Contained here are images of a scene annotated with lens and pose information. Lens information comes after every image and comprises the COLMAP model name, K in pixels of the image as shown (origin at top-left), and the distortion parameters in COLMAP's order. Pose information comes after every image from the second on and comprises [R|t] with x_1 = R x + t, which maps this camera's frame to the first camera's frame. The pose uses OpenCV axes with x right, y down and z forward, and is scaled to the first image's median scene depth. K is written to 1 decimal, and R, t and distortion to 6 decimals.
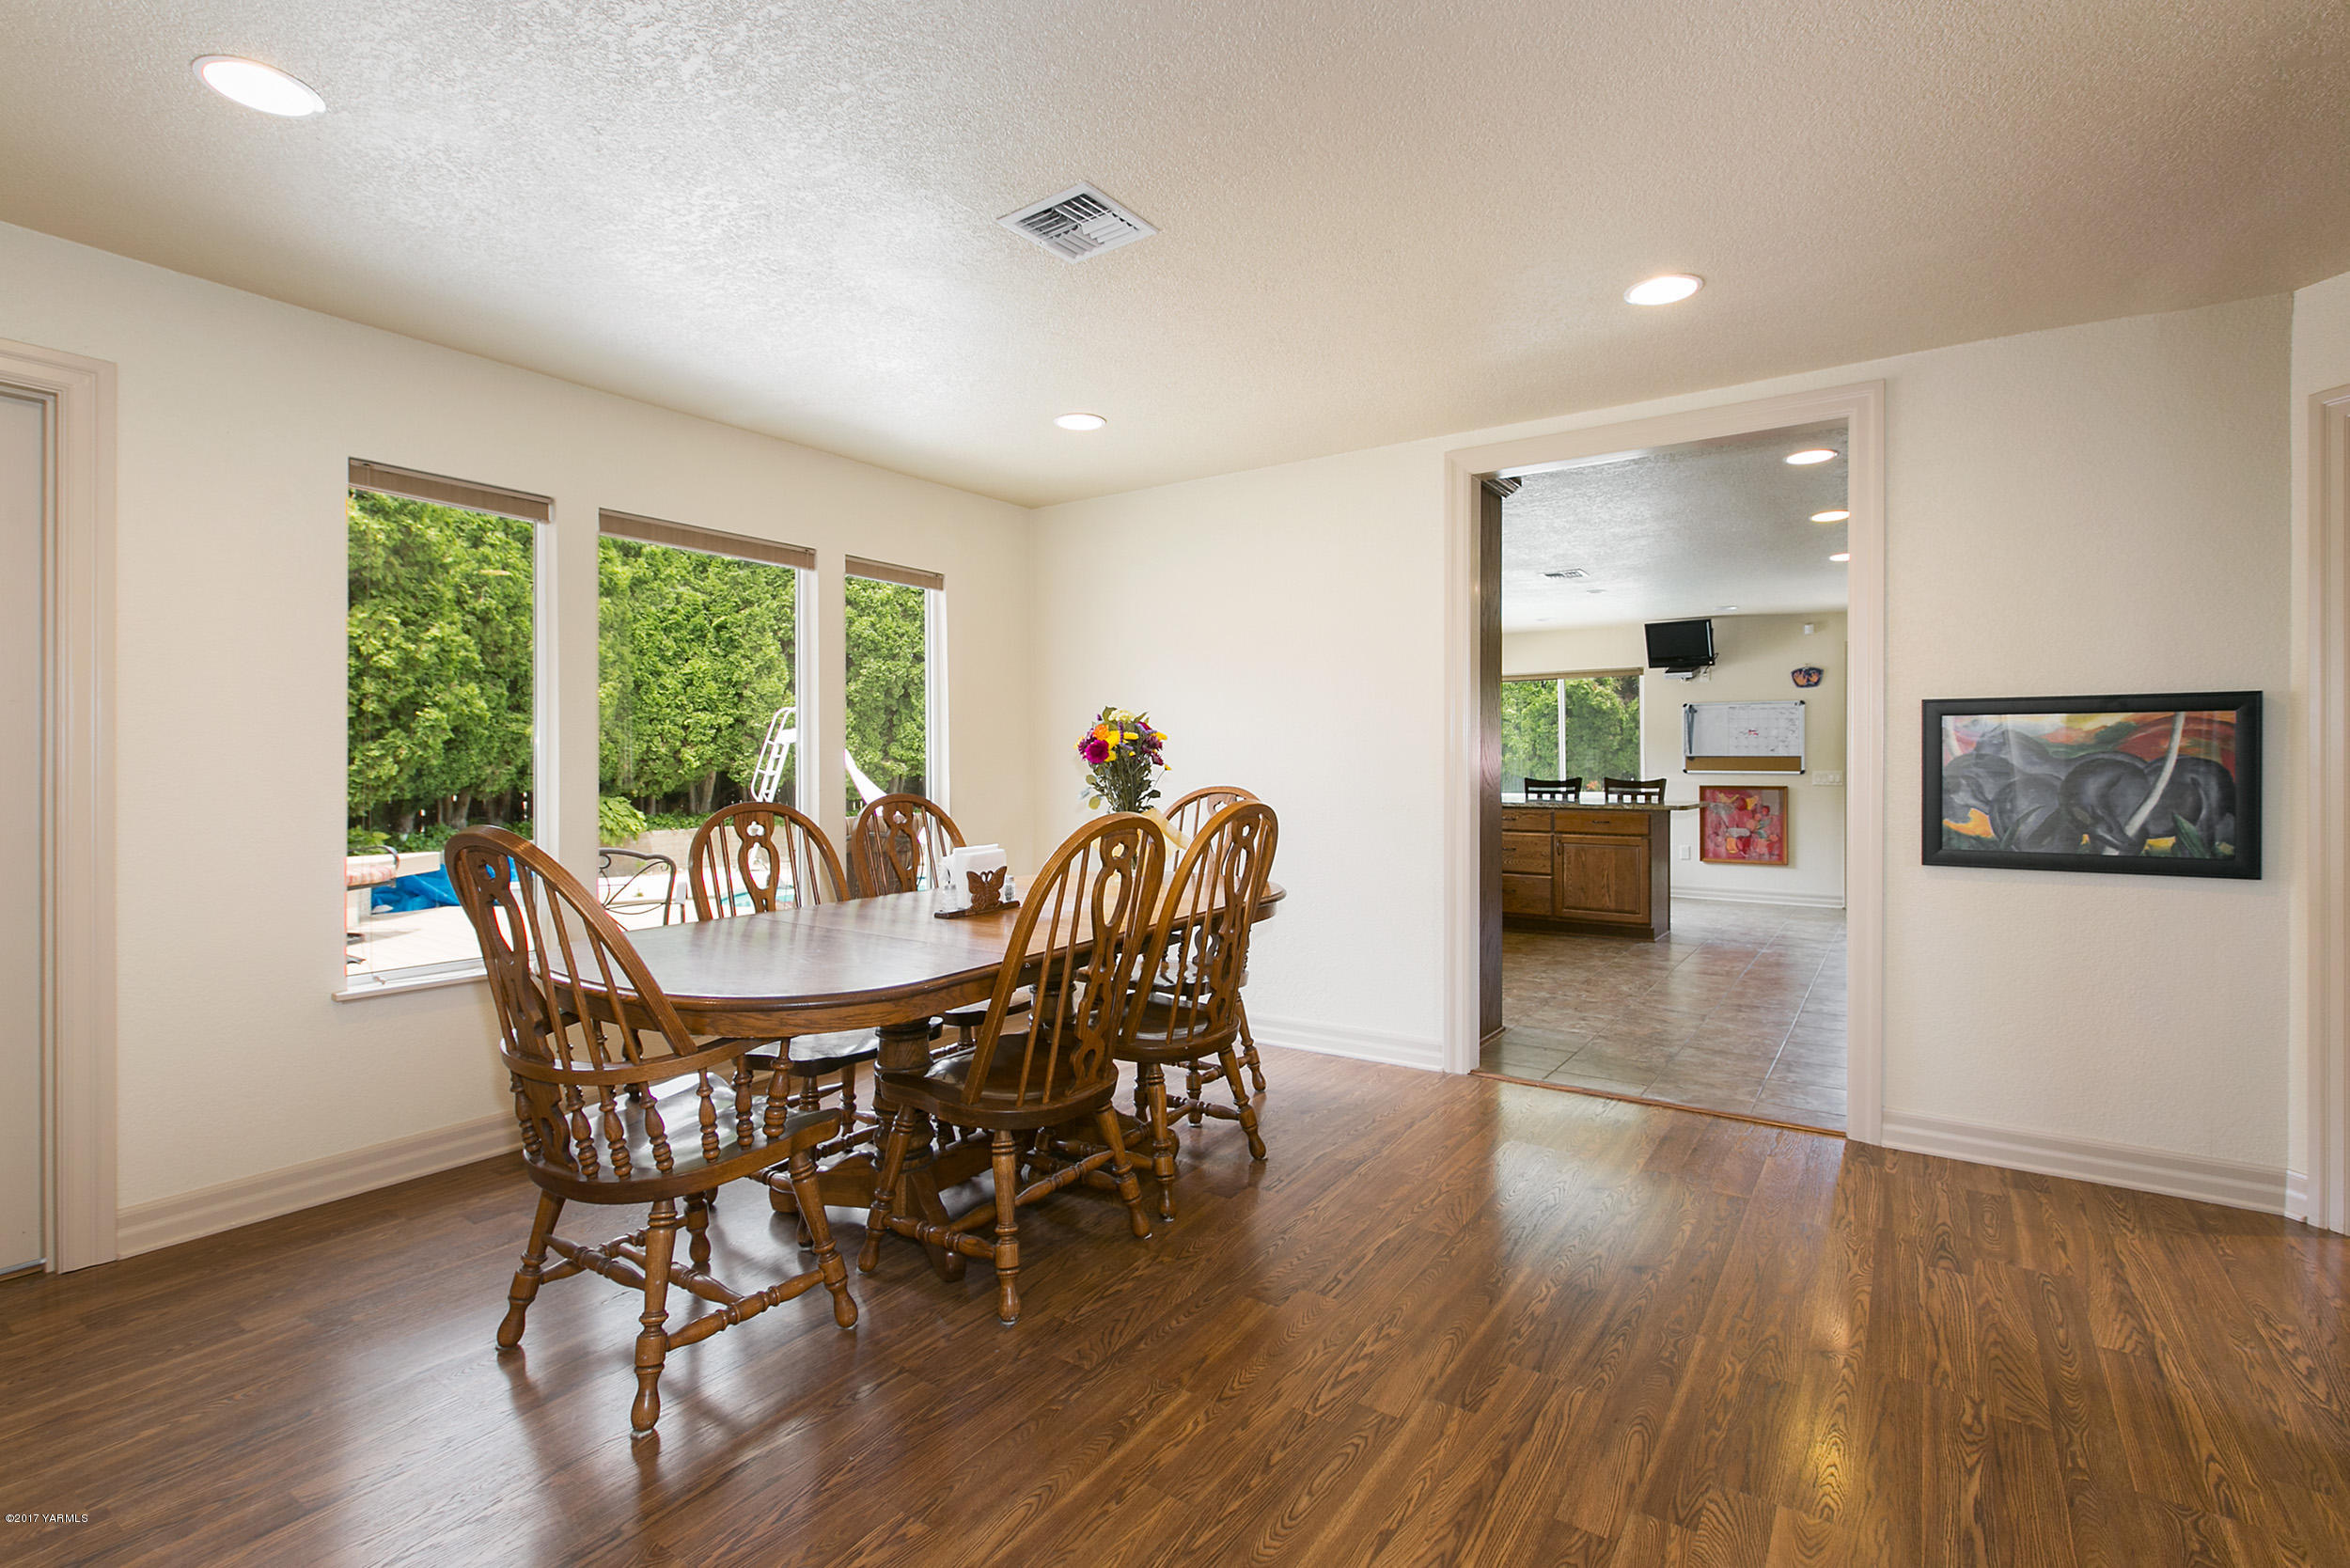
lens RADIAL K [[1055.2, 0, 1169.1], [0, 1055.2, 760.5], [0, 0, 1]] dist [-0.005571, -0.000794]
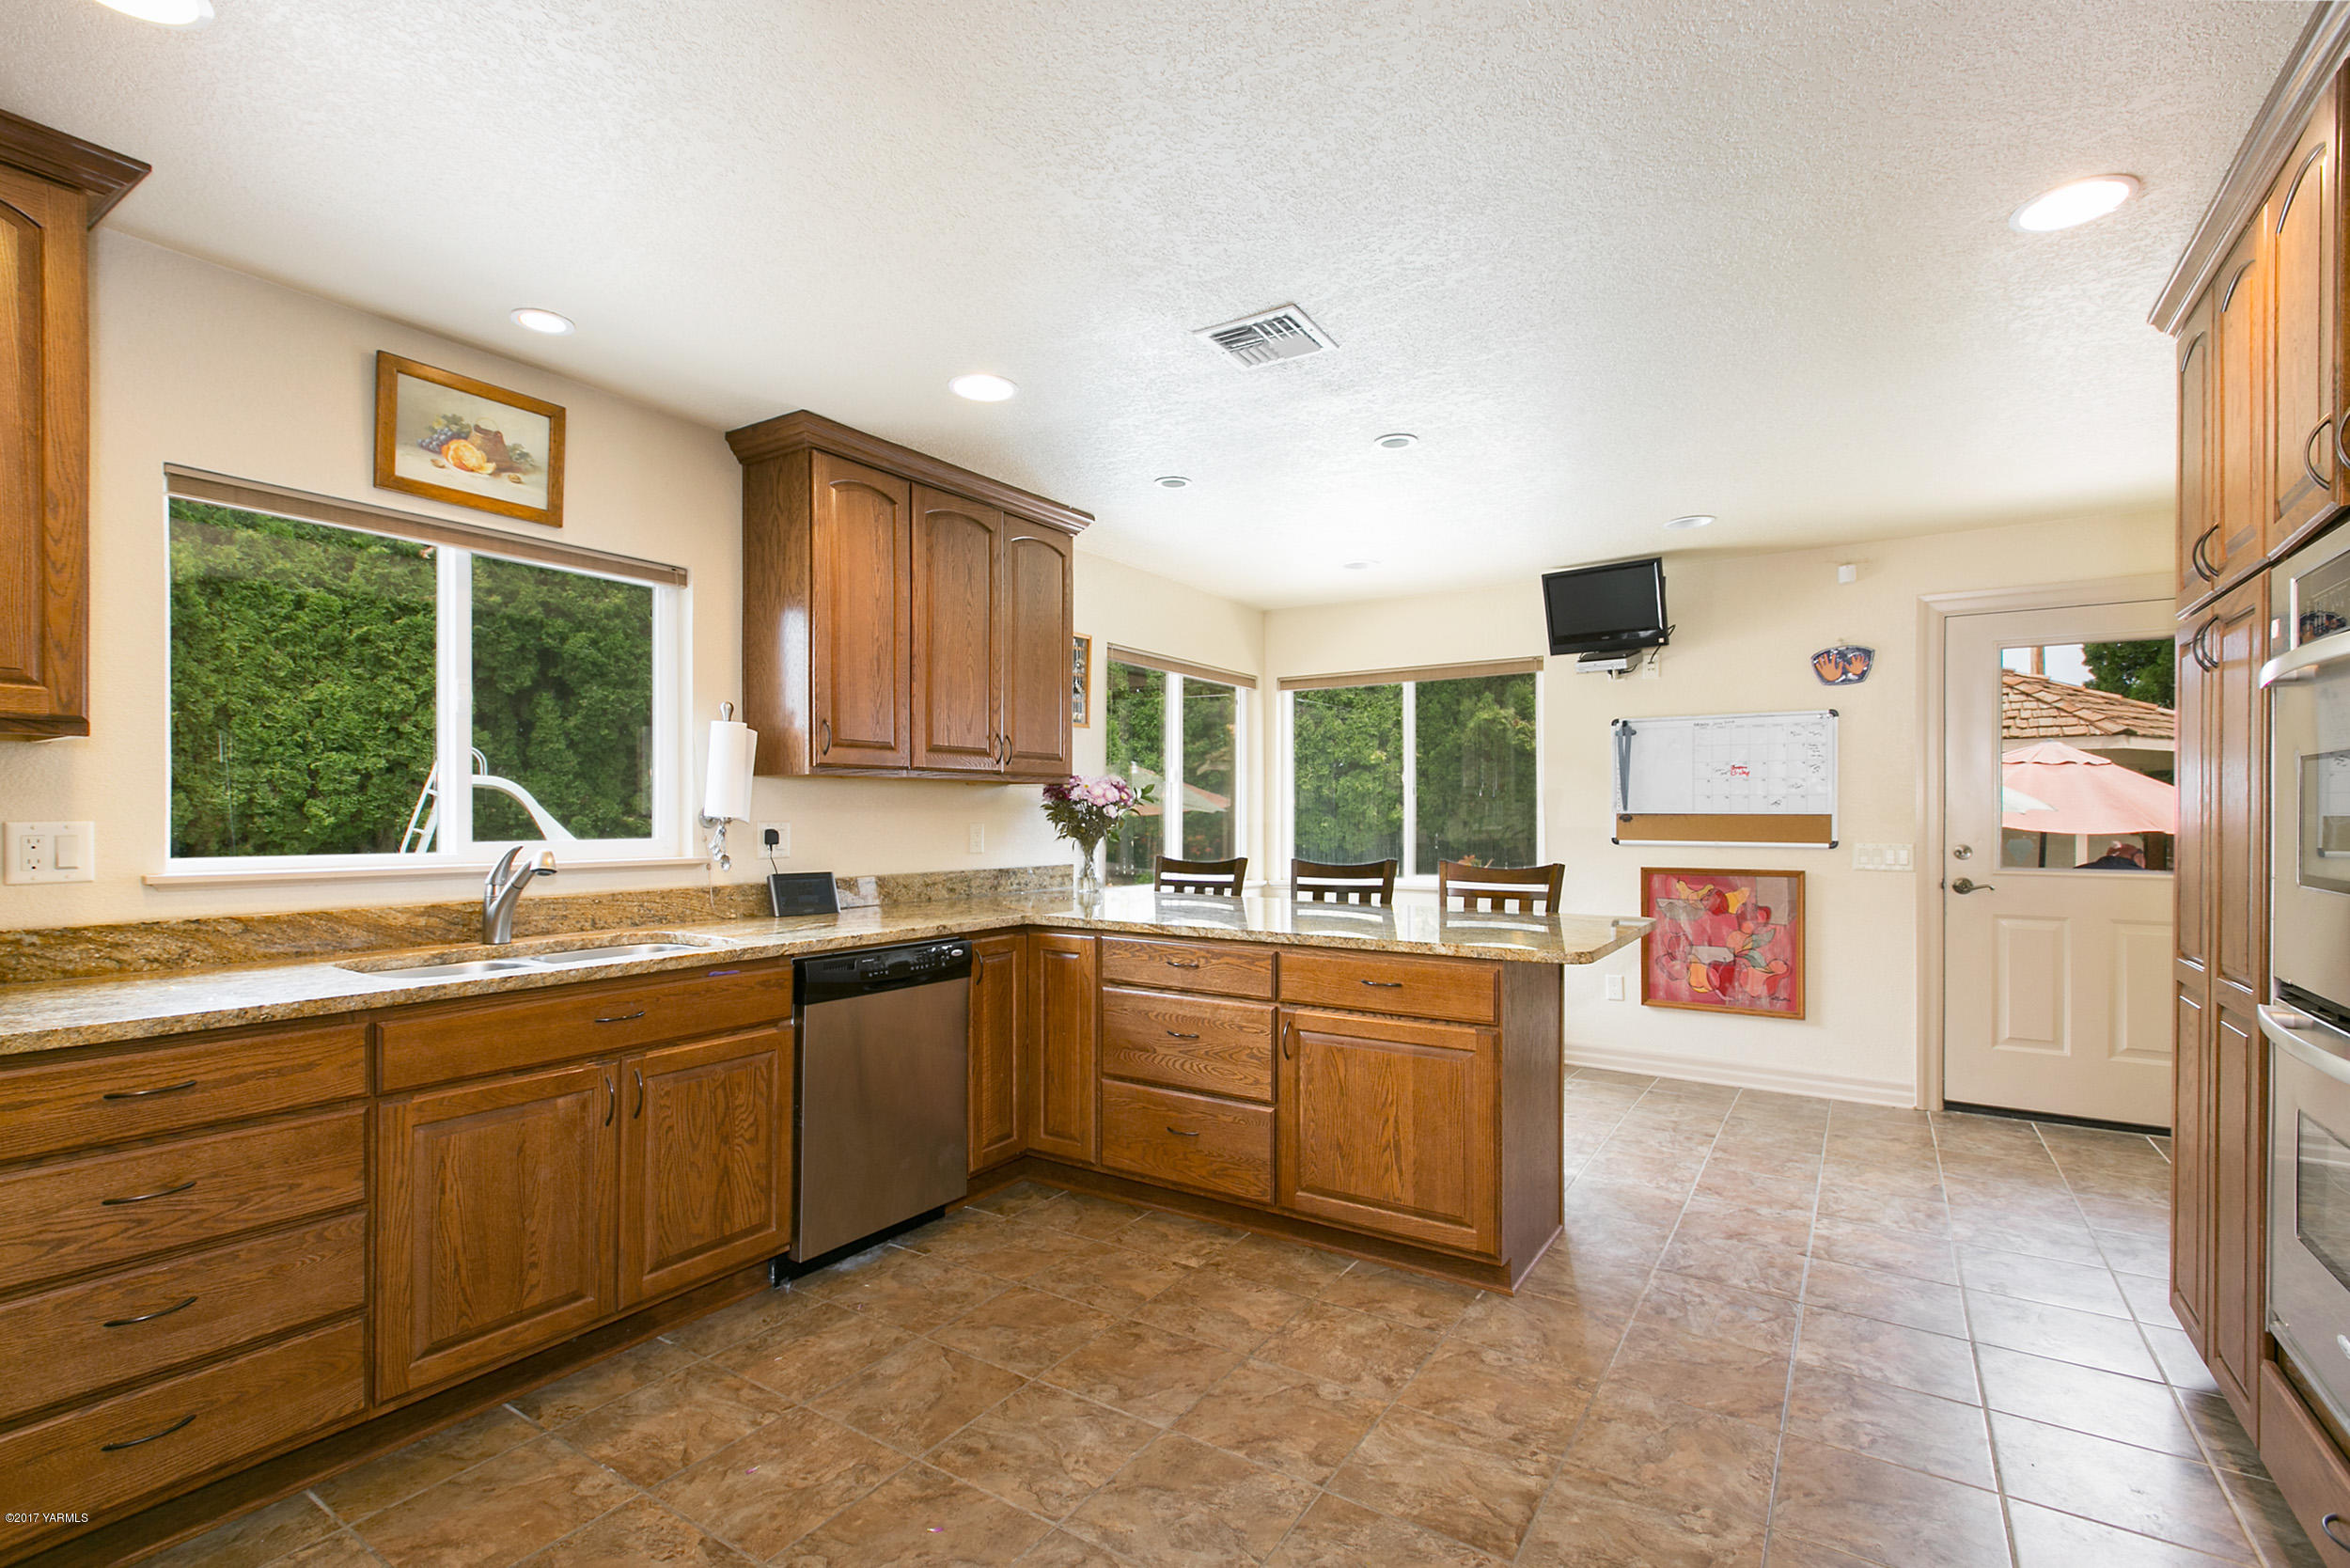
lens RADIAL K [[1055.2, 0, 1138.2], [0, 1055.2, 809.1], [0, 0, 1]] dist [-0.005571, -0.000794]
pose [[0.999950, 0.001002, 0.009993, 0.237444], [-0.000953, 0.999987, -0.004911, -0.003861], [-0.009998, 0.004902, 0.999938, 0.456259]]
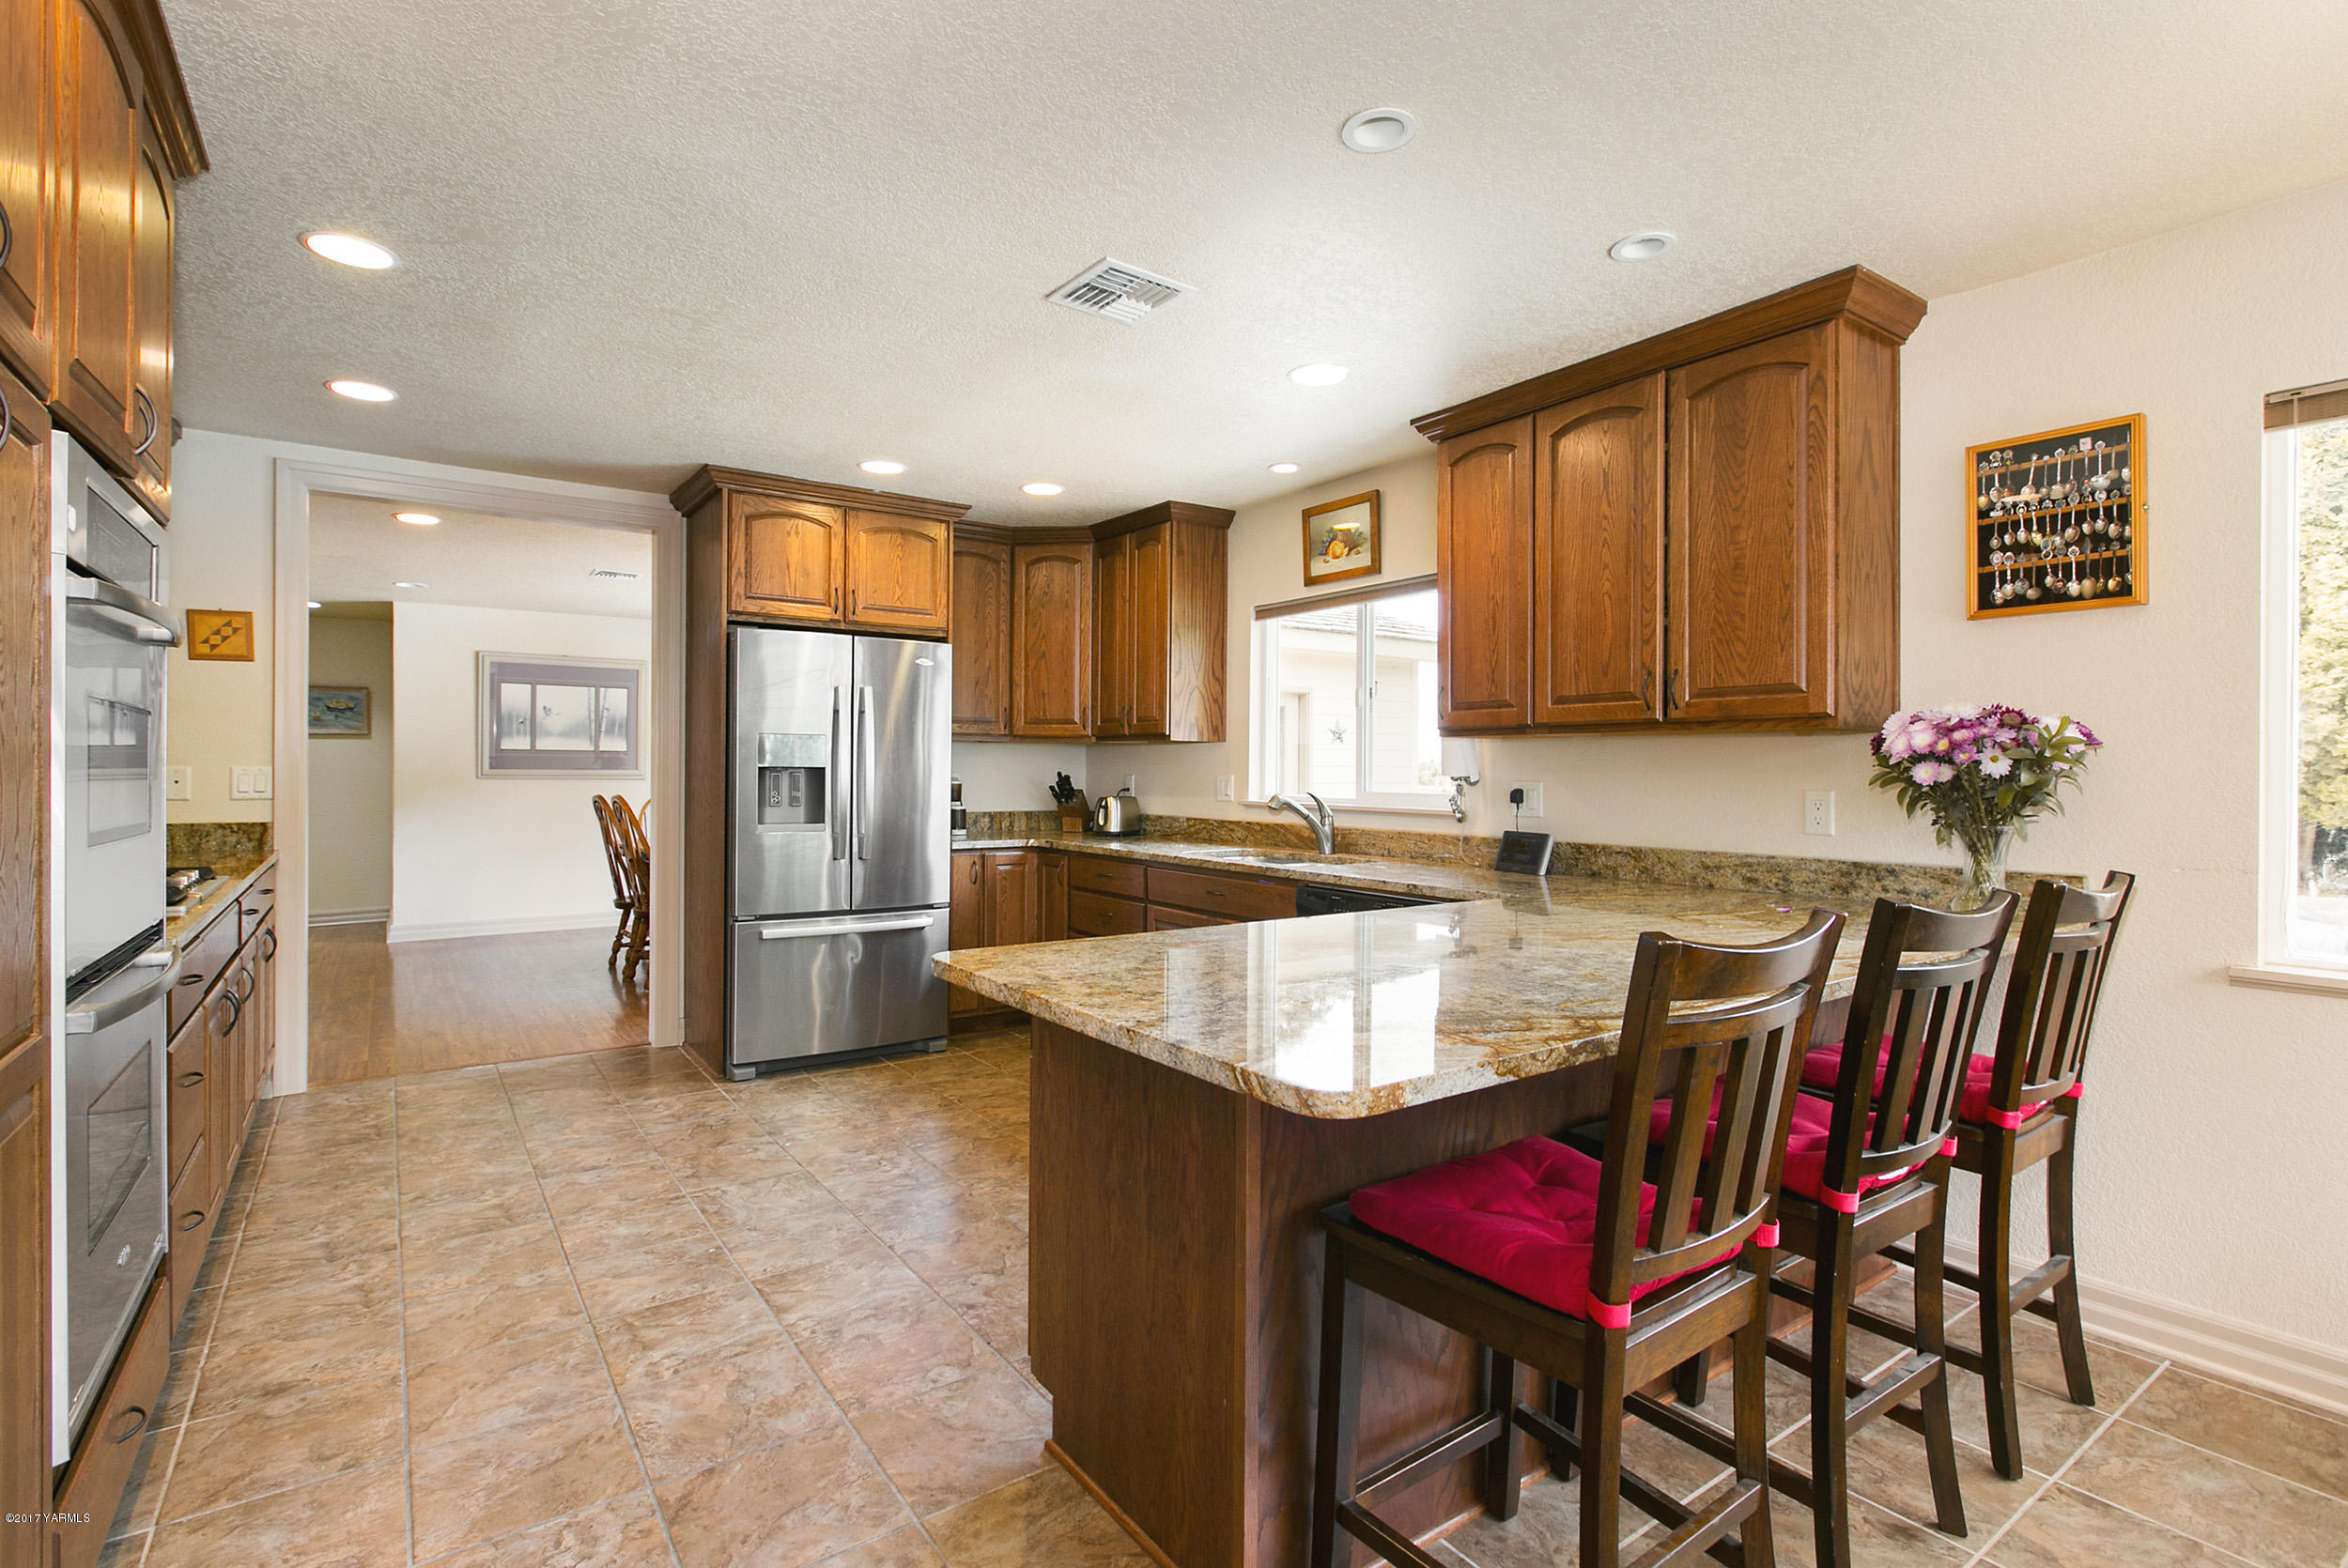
lens RADIAL K [[1133.1, 0, 1178.1], [0, 1133.1, 771.0], [0, 0, 1]] dist [0.003678, 0.000375]
pose [[-0.336971, -0.003263, -0.941509, 0.546136], [-0.010034, 0.999950, 0.000125, -0.003800], [0.941462, 0.009490, -0.336987, 0.845819]]
